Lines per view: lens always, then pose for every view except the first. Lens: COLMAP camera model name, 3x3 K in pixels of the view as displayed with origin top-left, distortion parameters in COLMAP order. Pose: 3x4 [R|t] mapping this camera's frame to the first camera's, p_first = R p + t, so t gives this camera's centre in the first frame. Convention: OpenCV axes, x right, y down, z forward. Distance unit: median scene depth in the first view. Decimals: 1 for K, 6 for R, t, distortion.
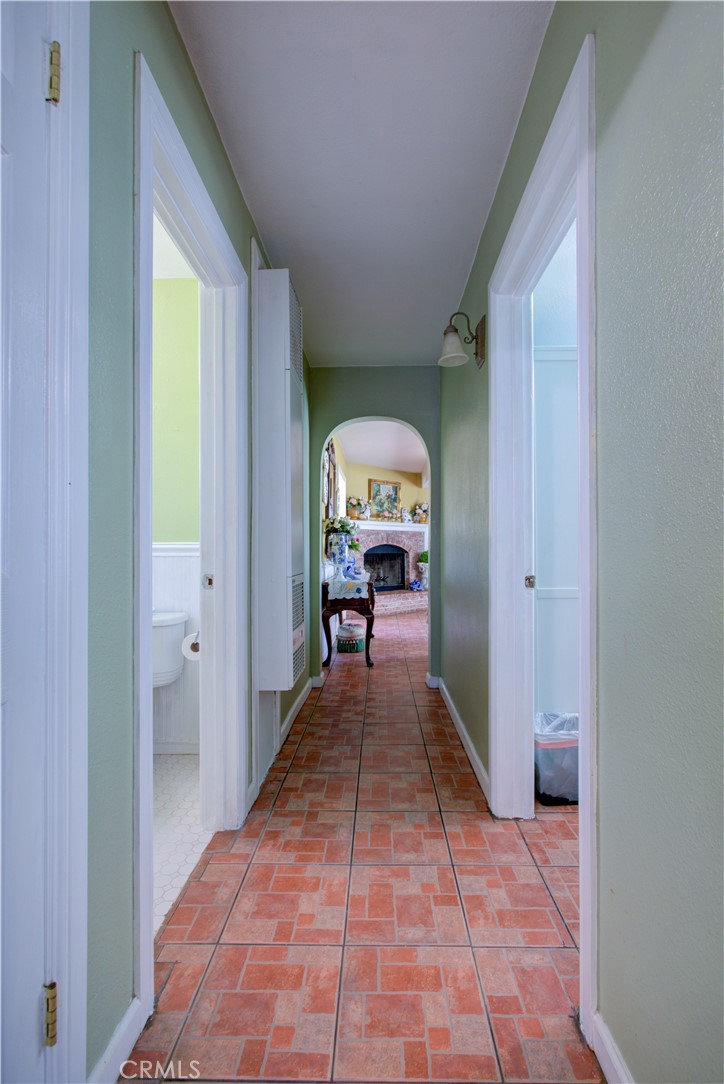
lens RADIAL K [[494.0, 0, 366.2], [0, 494.0, 545.0], [0, 0, 1]] dist [-0.006093, 0.003901]
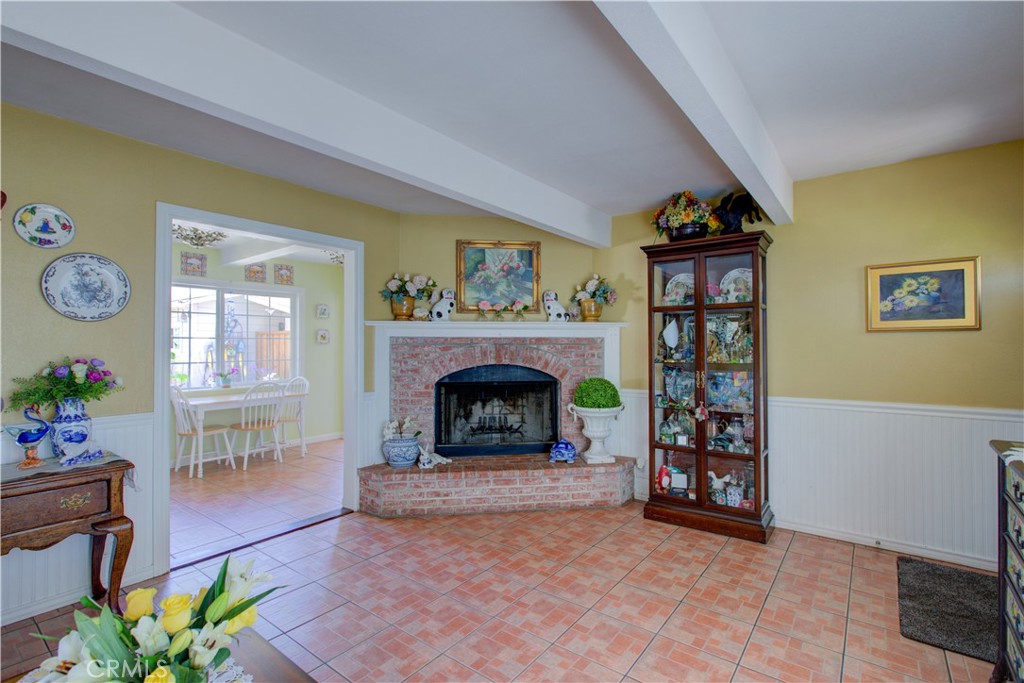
lens RADIAL K [[466.7, 0, 518.8], [0, 466.7, 347.5], [0, 0, 1]] dist [-0.006093, 0.003901]
pose [[0.808726, -0.005781, -0.588157, 0.342830], [0.005235, 0.999983, -0.002631, -0.017920], [0.588162, -0.000951, 0.808743, 0.623325]]
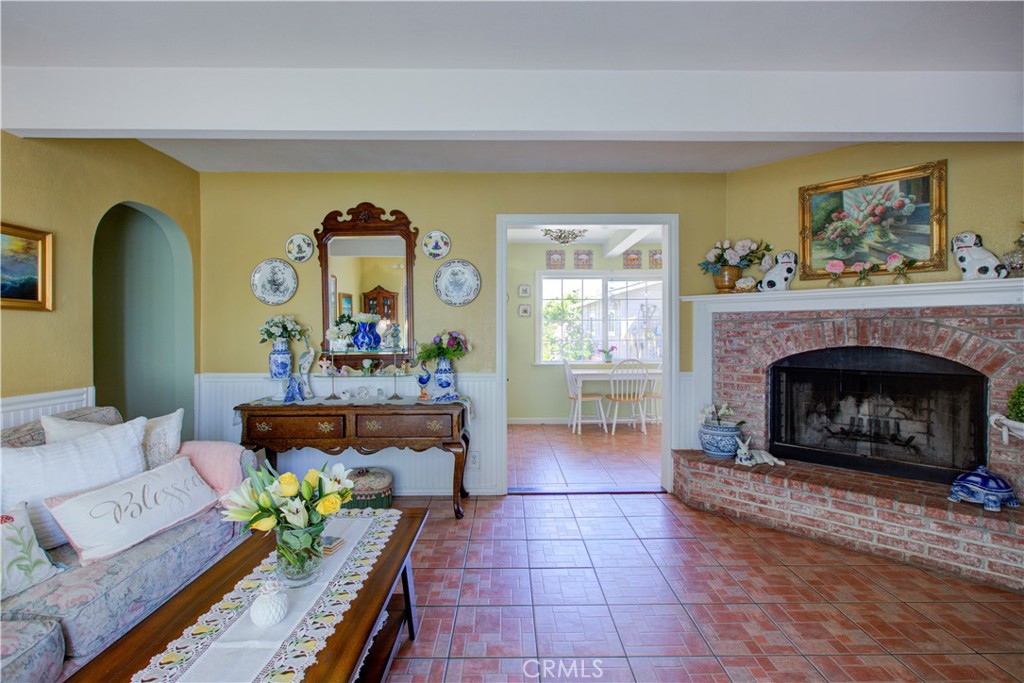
lens RADIAL K [[466.7, 0, 513.7], [0, 466.7, 336.3], [0, 0, 1]] dist [-0.006093, 0.003901]
pose [[0.044274, 0.002818, -0.999015, 0.378501], [0.001064, 0.999995, 0.002868, -0.010622], [0.999019, -0.001190, 0.044271, 0.725015]]
